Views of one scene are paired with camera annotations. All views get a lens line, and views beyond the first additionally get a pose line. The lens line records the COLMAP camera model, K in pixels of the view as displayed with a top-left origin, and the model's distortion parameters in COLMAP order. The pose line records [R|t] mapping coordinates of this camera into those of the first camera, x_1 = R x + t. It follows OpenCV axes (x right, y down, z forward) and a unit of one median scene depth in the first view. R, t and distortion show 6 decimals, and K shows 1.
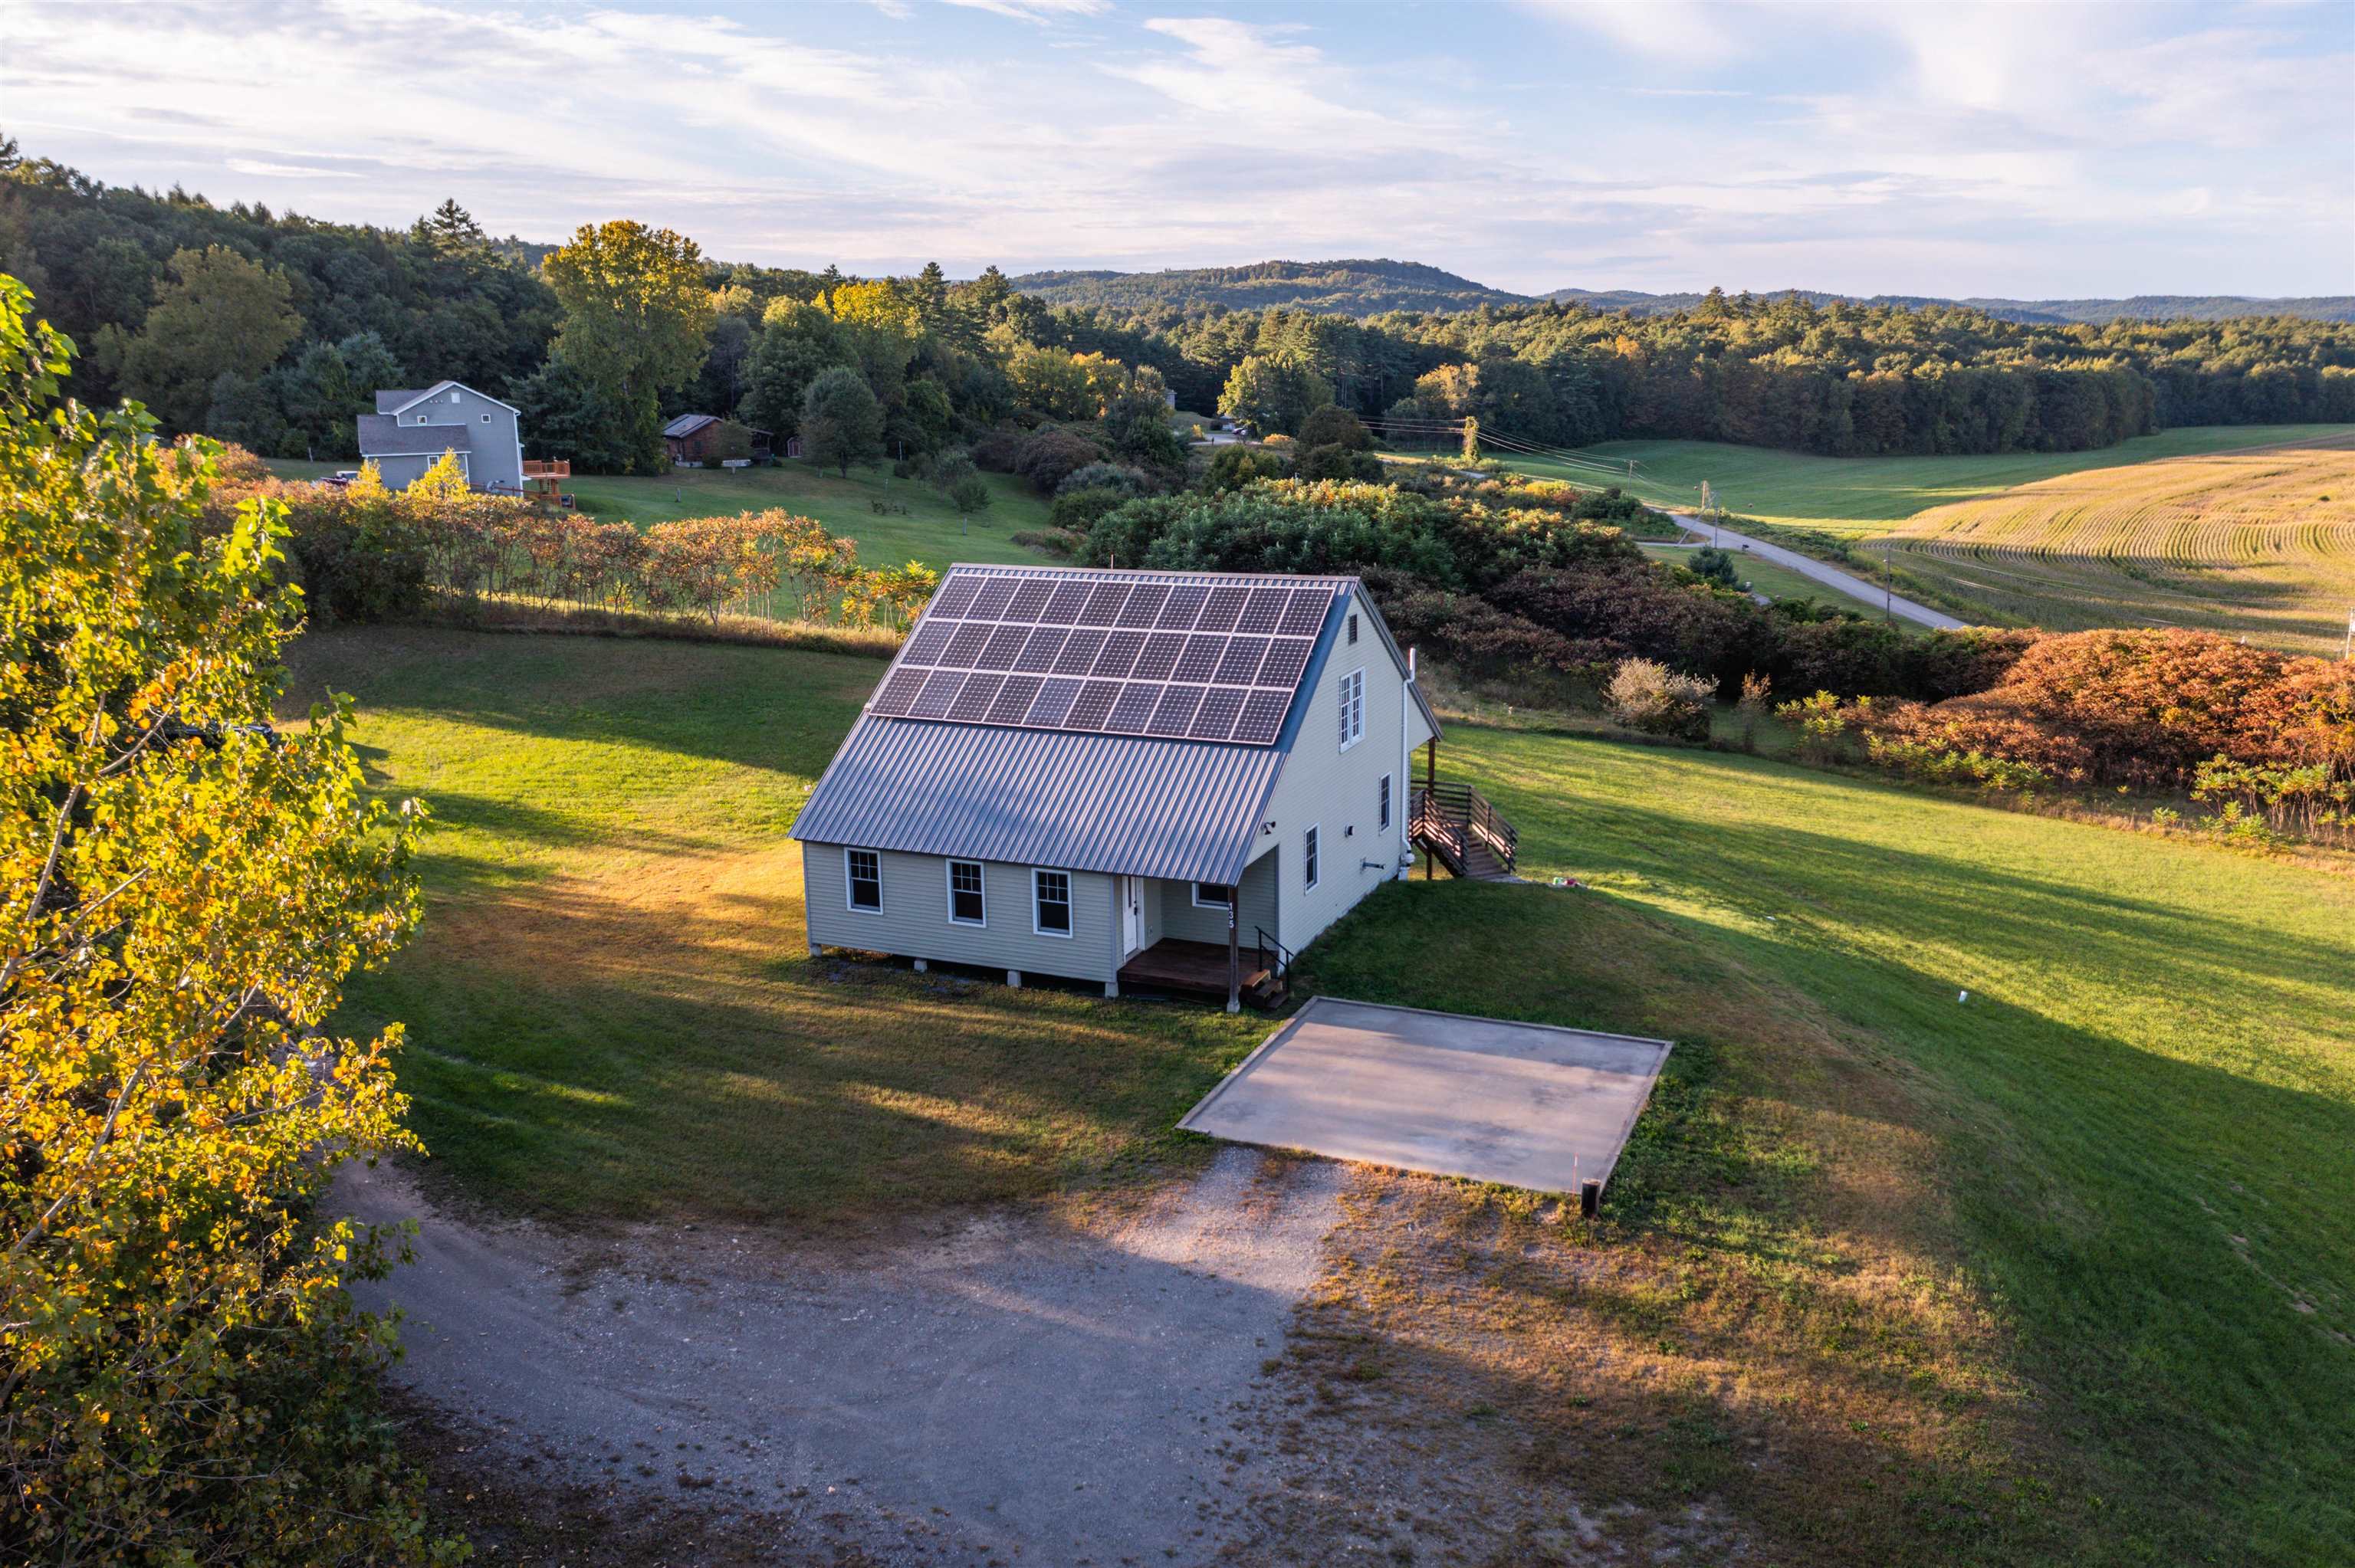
lens RADIAL K [[1861.9, 0, 1180.1], [0, 1861.9, 776.9], [0, 0, 1]] dist [-0.006265, 0.002426]
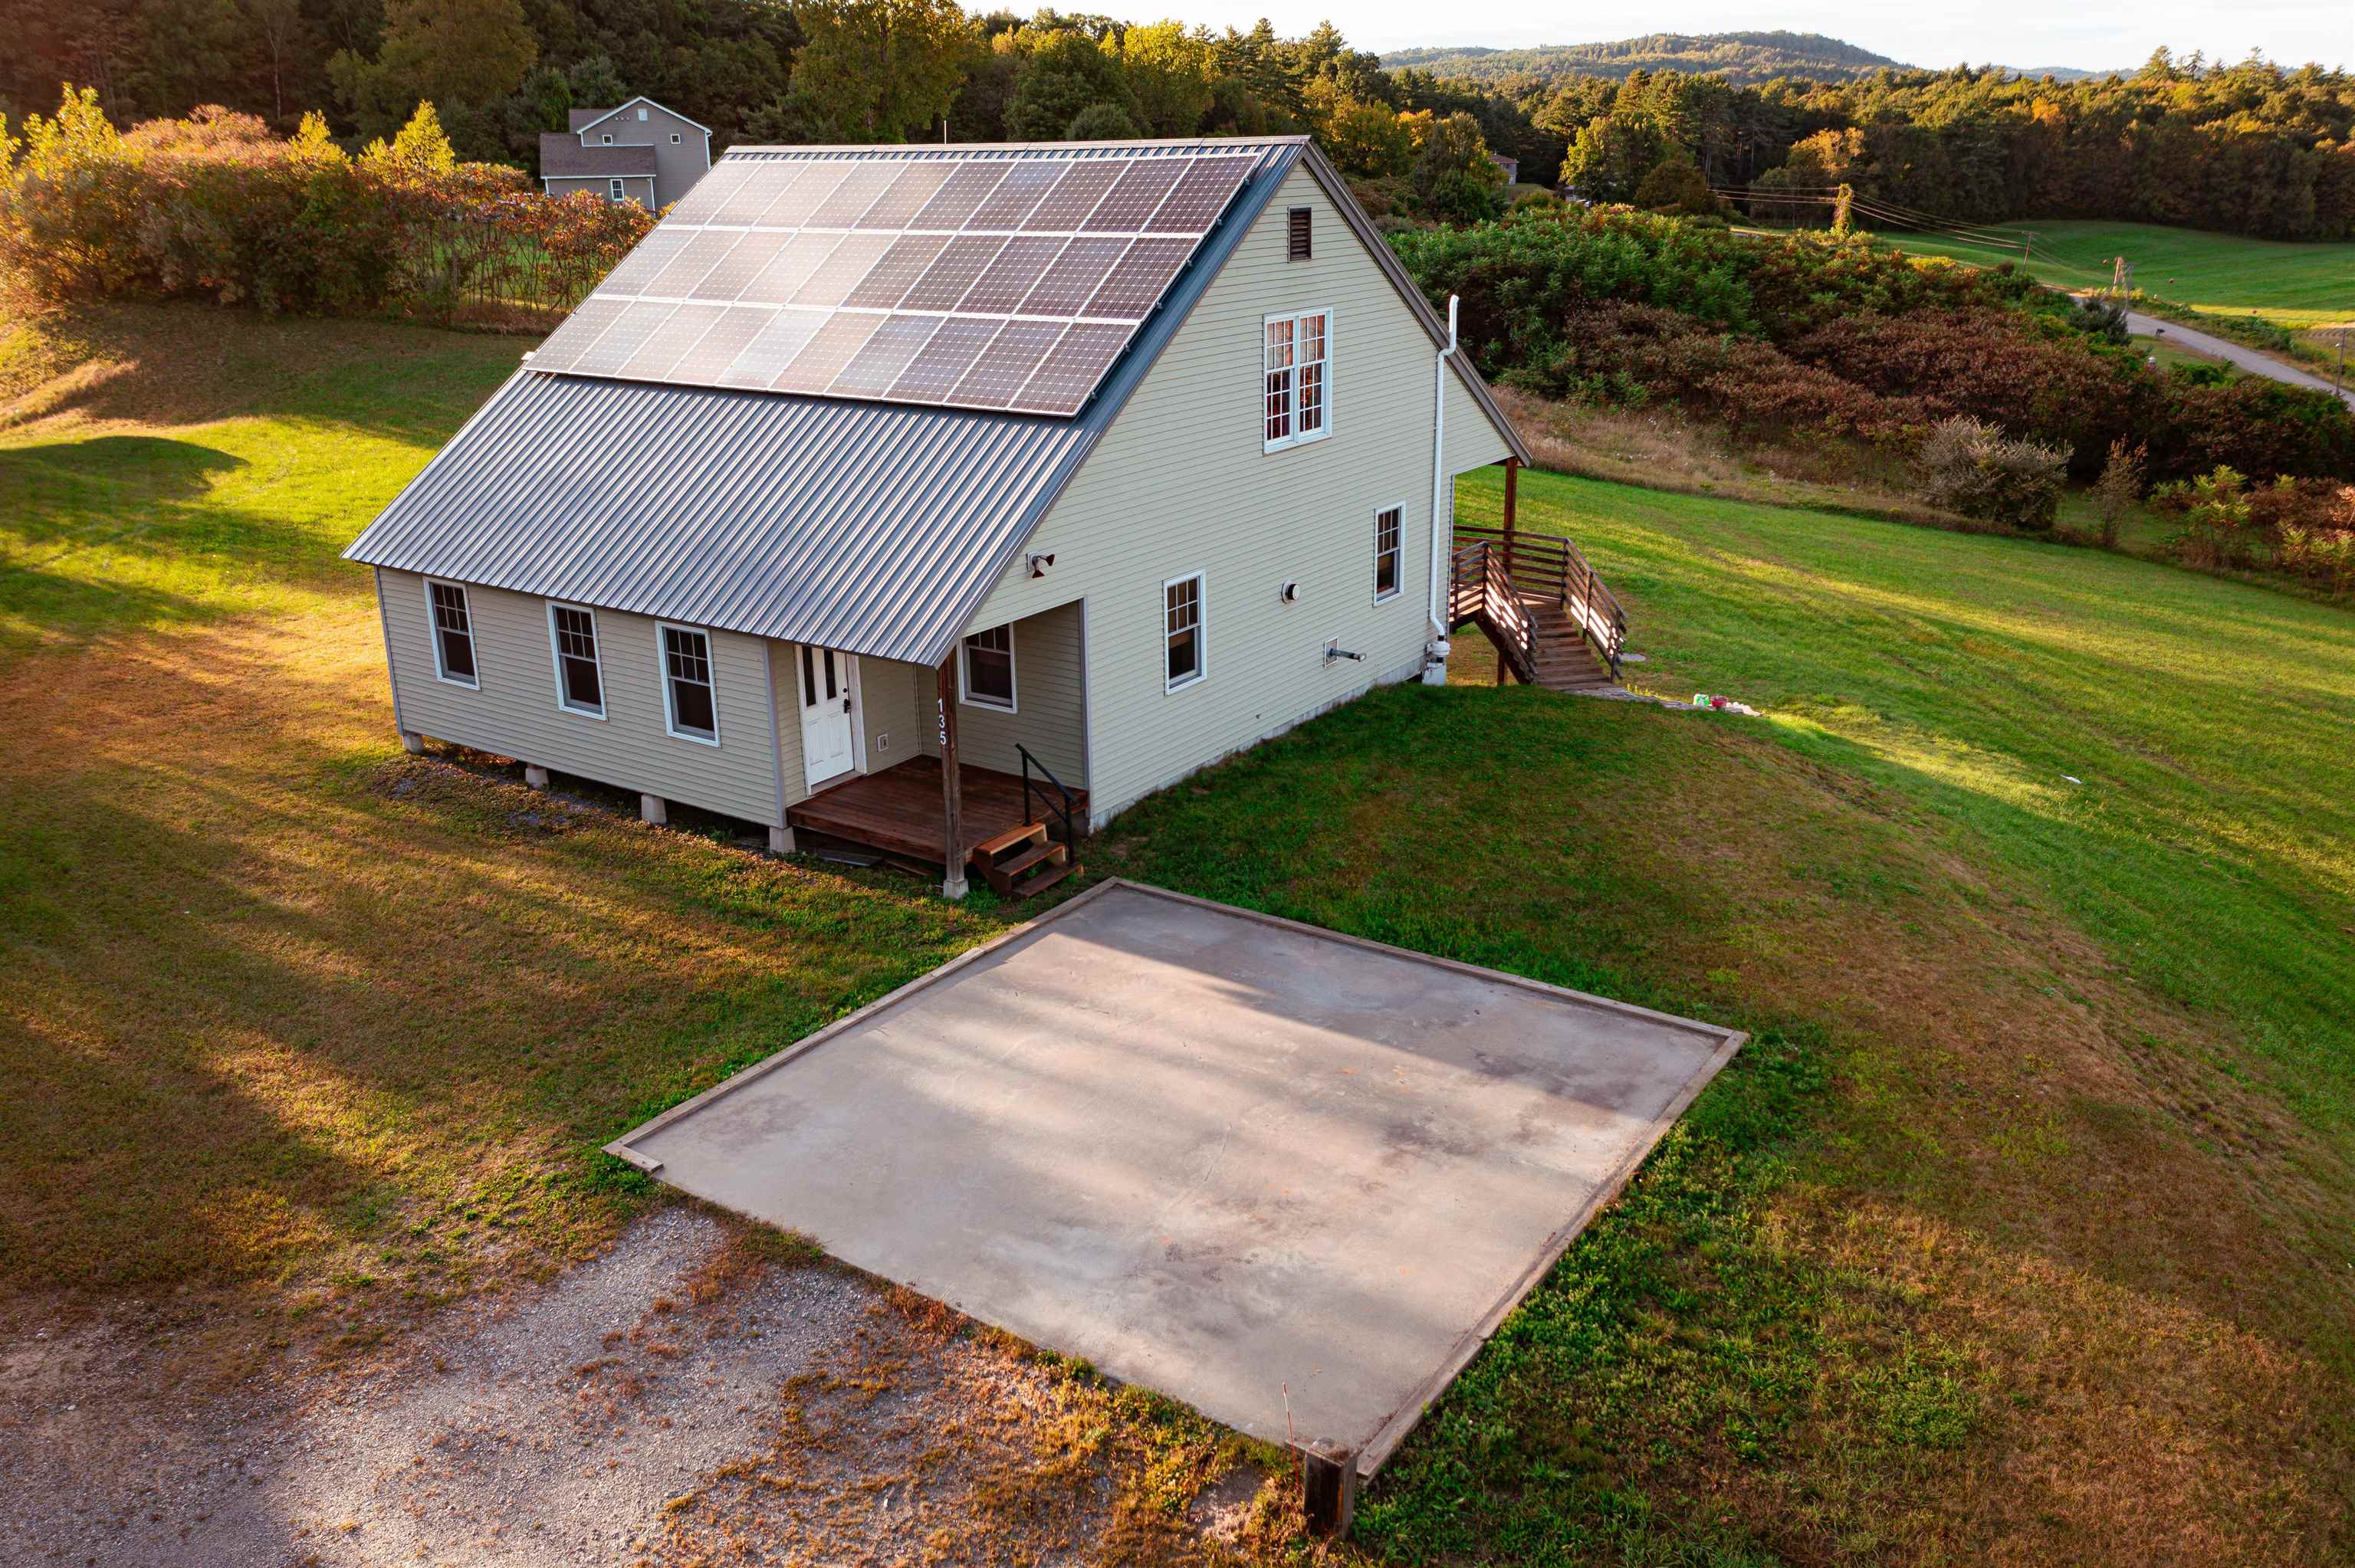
lens RADIAL K [[1861.9, 0, 1172.8], [0, 1861.9, 782.5], [0, 0, 1]] dist [-0.006265, 0.002426]
pose [[0.981780, 0.062267, -0.179532, 0.080243], [-0.042305, 0.992700, 0.112949, 0.011635], [0.185254, -0.103296, 0.977247, 0.201895]]
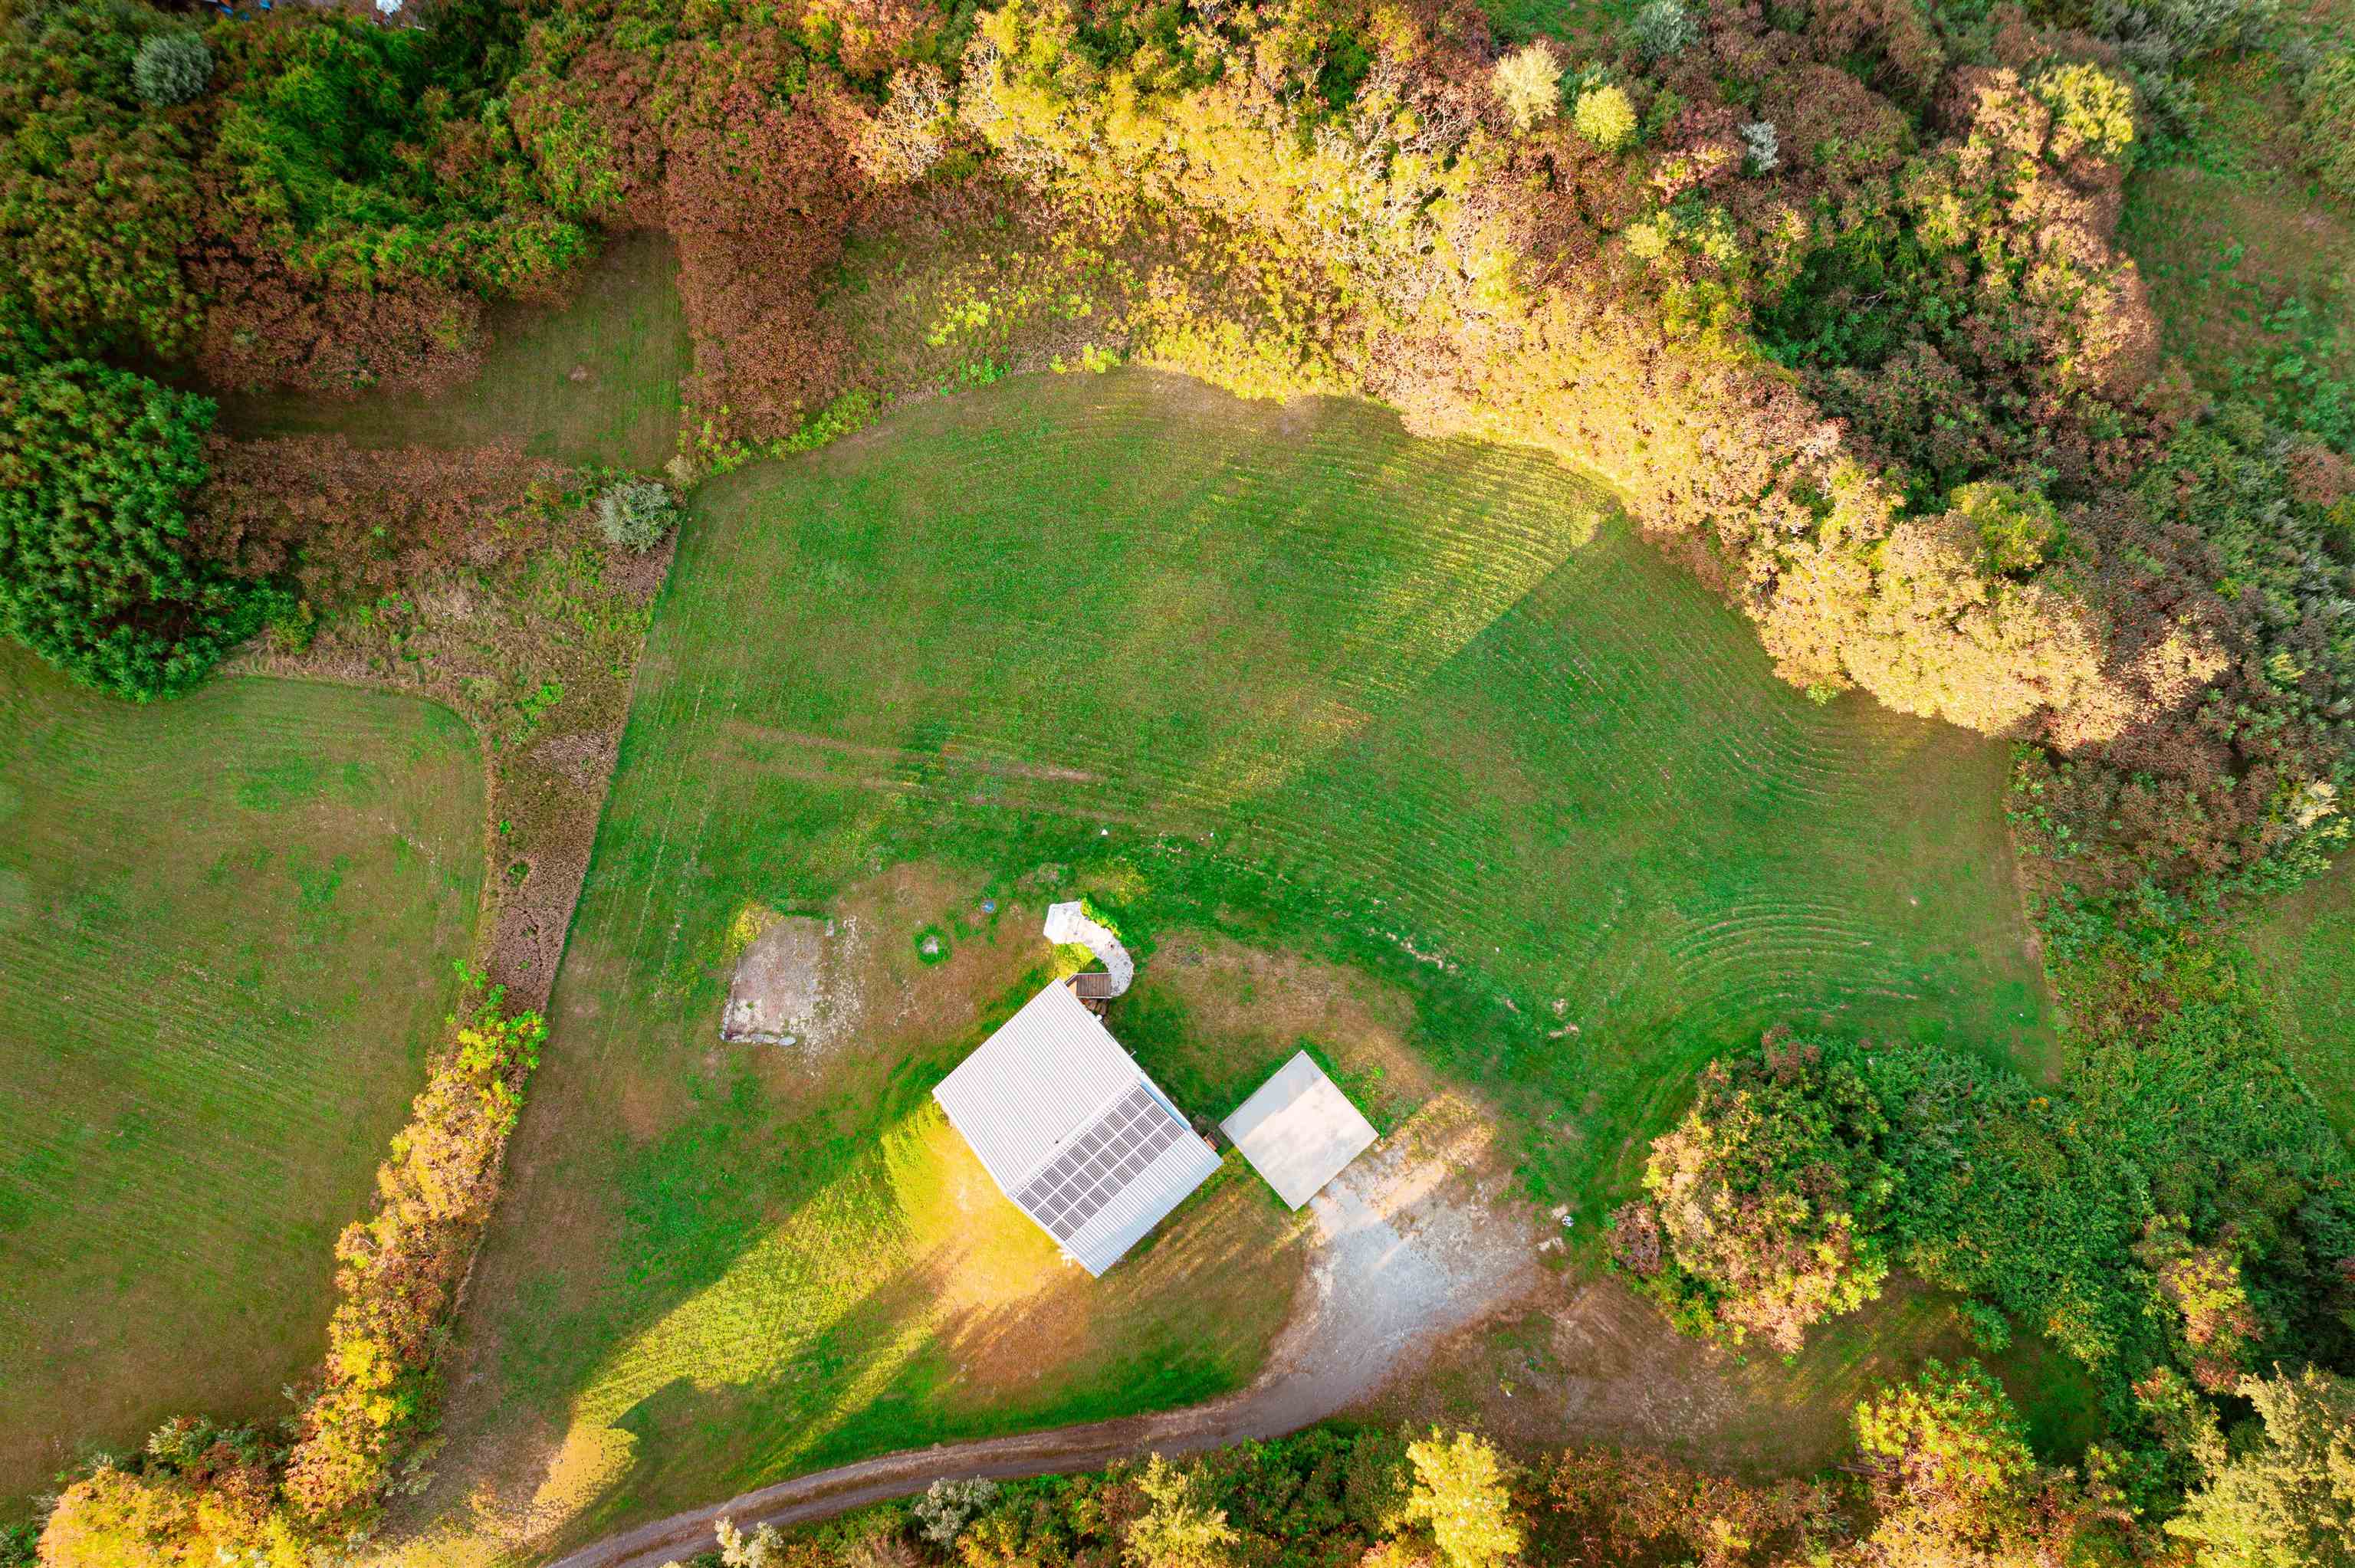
lens RADIAL K [[1861.9, 0, 1175.4], [0, 1861.9, 781.5], [0, 0, 1]] dist [-0.006265, 0.002426]
pose [[0.415274, -0.905275, 0.089580, 0.122416], [0.208680, 0.190646, 0.959222, -1.282662], [-0.885438, -0.379647, 0.268083, 0.194282]]
